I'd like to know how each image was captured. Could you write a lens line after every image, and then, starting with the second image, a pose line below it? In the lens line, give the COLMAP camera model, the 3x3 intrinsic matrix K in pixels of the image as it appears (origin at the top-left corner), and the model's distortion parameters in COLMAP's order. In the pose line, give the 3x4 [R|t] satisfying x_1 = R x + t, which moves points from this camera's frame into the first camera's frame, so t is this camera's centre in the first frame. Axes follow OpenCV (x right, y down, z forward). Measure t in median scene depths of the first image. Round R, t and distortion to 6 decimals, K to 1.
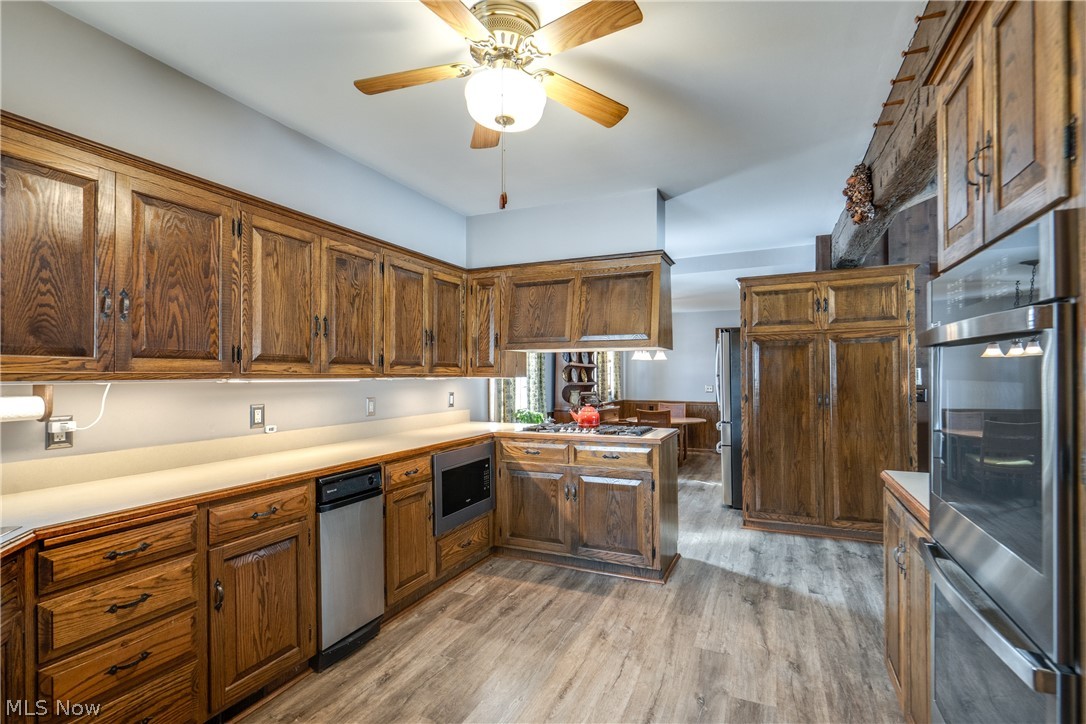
lens RADIAL K [[502.2, 0, 542.3], [0, 502.2, 376.7], [0, 0, 1]] dist [-0.003540, 0.000399]
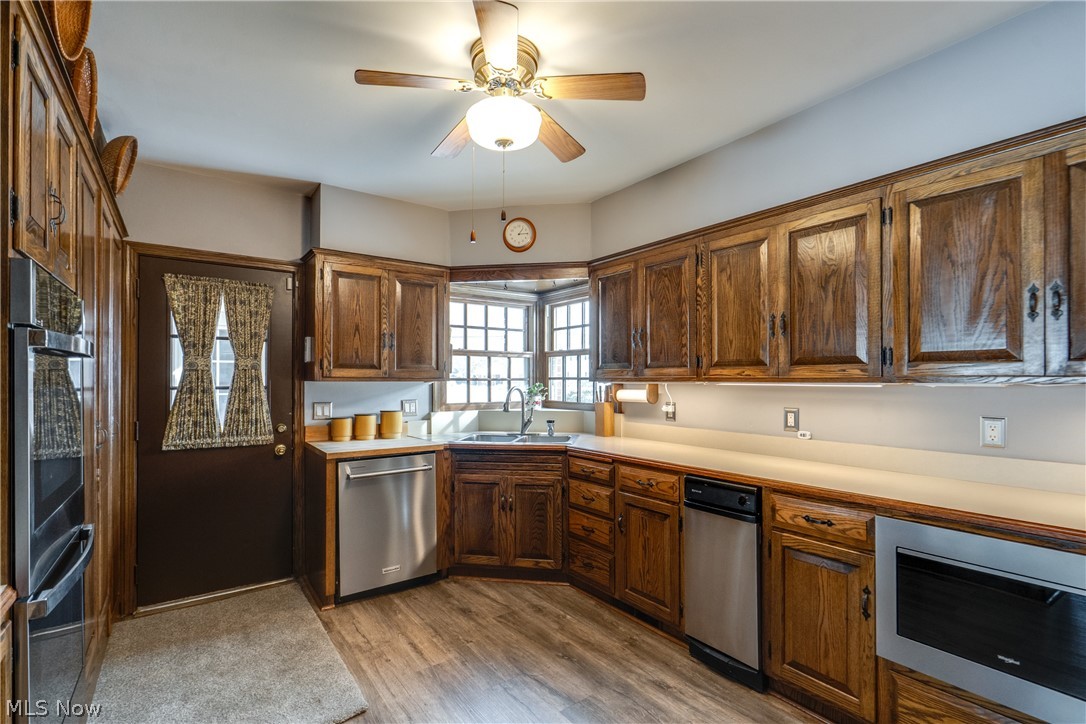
lens RADIAL K [[502.2, 0, 543.7], [0, 502.2, 382.6], [0, 0, 1]] dist [-0.003540, 0.000399]
pose [[-0.492663, 0.012966, -0.870124, 0.614060], [0.002706, 0.999907, 0.013368, -0.010484], [0.870216, 0.004231, -0.492652, 1.197324]]
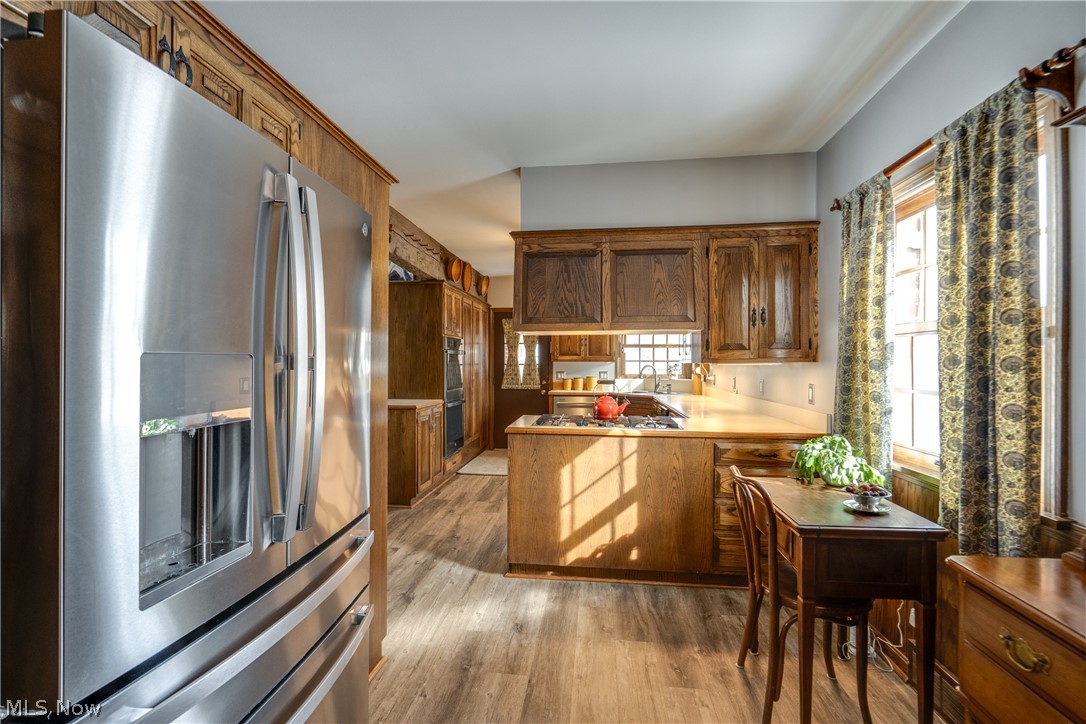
lens RADIAL K [[502.2, 0, 539.7], [0, 502.2, 358.5], [0, 0, 1]] dist [-0.003540, 0.000399]
pose [[-0.950794, 0.002036, -0.309816, 0.750107], [0.003277, 0.999989, -0.003486, -0.006288], [0.309805, -0.004329, -0.950790, 2.841134]]
